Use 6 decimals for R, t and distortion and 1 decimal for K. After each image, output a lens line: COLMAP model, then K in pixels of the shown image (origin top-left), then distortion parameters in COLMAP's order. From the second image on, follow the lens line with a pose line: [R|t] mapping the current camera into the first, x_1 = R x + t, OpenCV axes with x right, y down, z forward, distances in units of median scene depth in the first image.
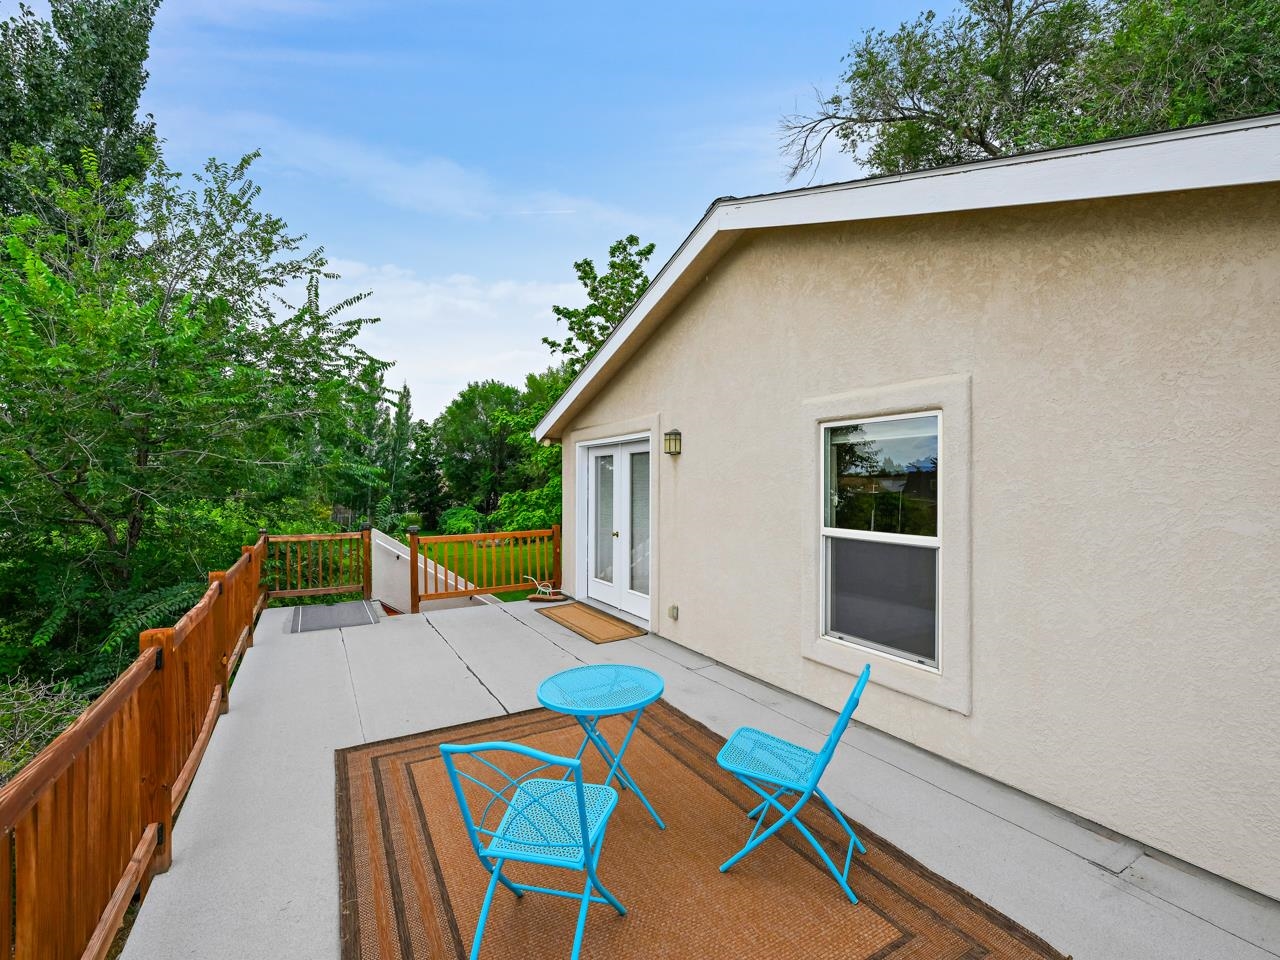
lens RADIAL K [[563.2, 0, 641.4], [0, 563.2, 489.3], [0, 0, 1]] dist [0.003339, 0.000716]
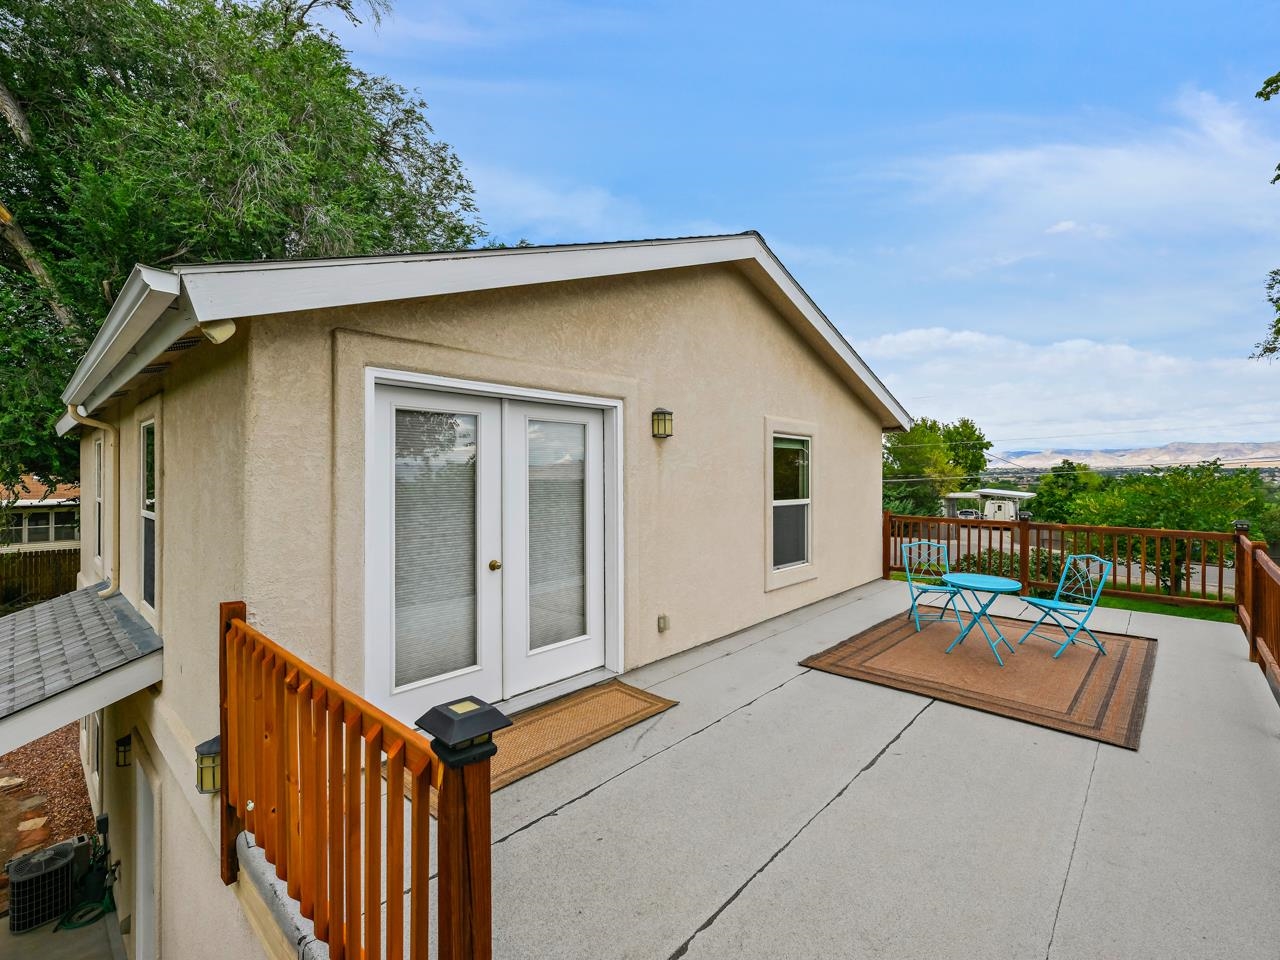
lens RADIAL K [[572.2, 0, 637.4], [0, 572.2, 469.6], [0, 0, 1]] dist [0.002193, 0.000460]
pose [[-0.290145, 0.013147, 0.956892, -0.759395], [0.013138, 0.999866, -0.009754, -0.004920], [-0.956893, 0.009741, -0.290279, 1.285830]]
